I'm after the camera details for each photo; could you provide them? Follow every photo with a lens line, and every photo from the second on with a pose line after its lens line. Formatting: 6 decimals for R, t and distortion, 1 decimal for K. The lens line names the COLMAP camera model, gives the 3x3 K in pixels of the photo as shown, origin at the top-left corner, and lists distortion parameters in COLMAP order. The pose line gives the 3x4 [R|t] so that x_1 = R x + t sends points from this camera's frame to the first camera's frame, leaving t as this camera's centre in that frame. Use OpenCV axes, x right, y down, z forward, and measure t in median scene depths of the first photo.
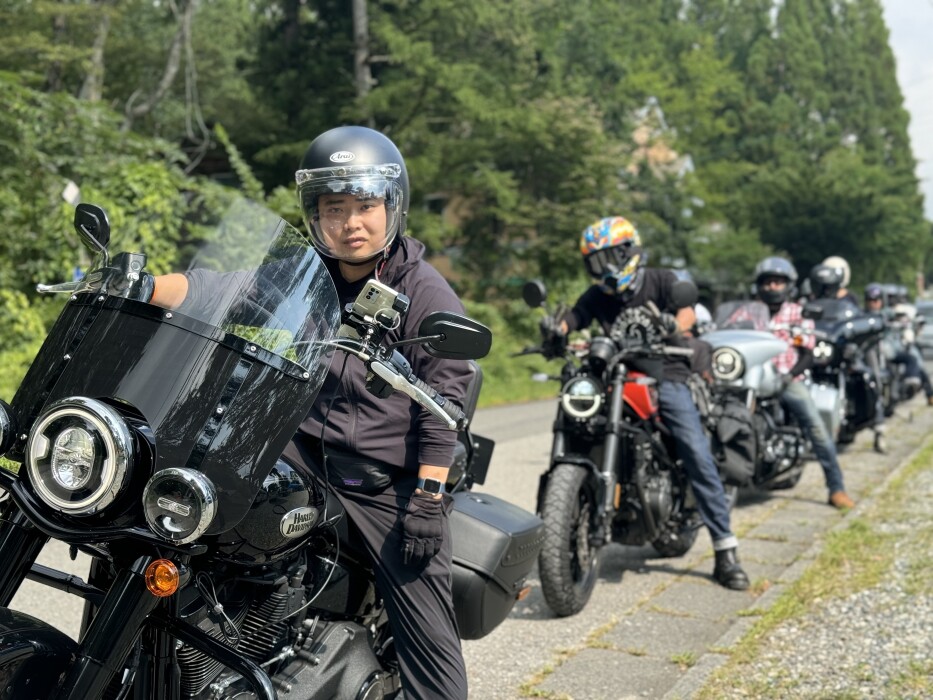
lens RADIAL K [[1291.8, 0, 466.5], [0, 1291.8, 350.0], [0, 0, 1]] dist [0.221273, -0.467717]
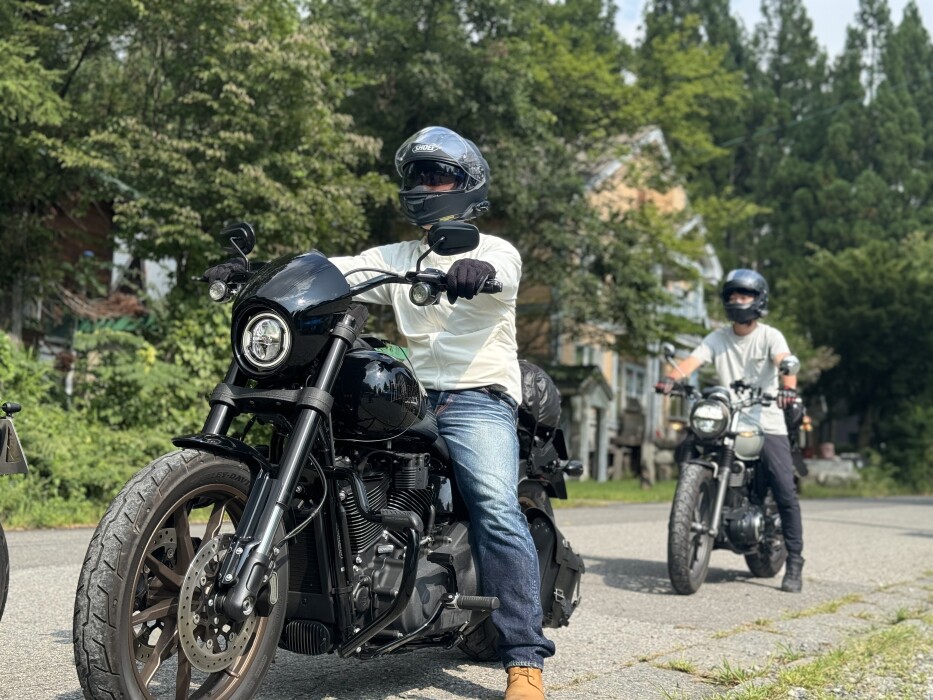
lens RADIAL K [[1286.8, 0, 468.4], [0, 1286.8, 356.5], [0, 0, 1]] dist [0.226564, -0.557155]
pose [[0.993201, 0.057483, -0.101229, 0.147351], [-0.065935, 0.994430, -0.082234, 0.002666], [0.095938, 0.088349, 0.991459, 0.327649]]
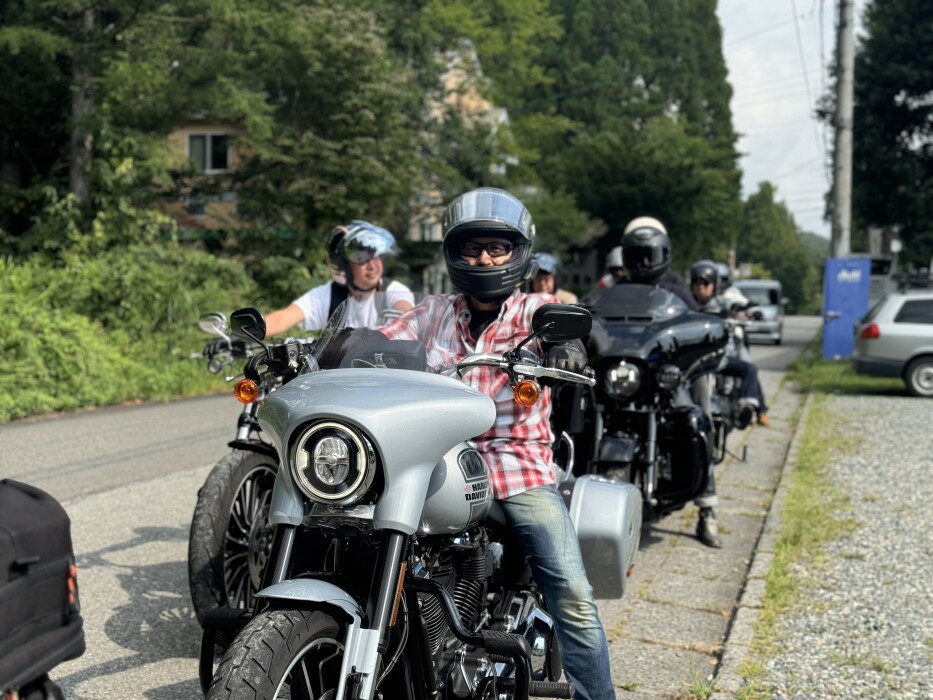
lens RADIAL K [[1291.8, 0, 466.5], [0, 1291.8, 350.0], [0, 0, 1]] dist [0.221273, -0.467717]
pose [[0.989711, 0.042582, 0.136599, 0.031988], [-0.046926, 0.998485, 0.028741, -0.005810], [-0.135168, -0.034855, 0.990209, 0.113581]]
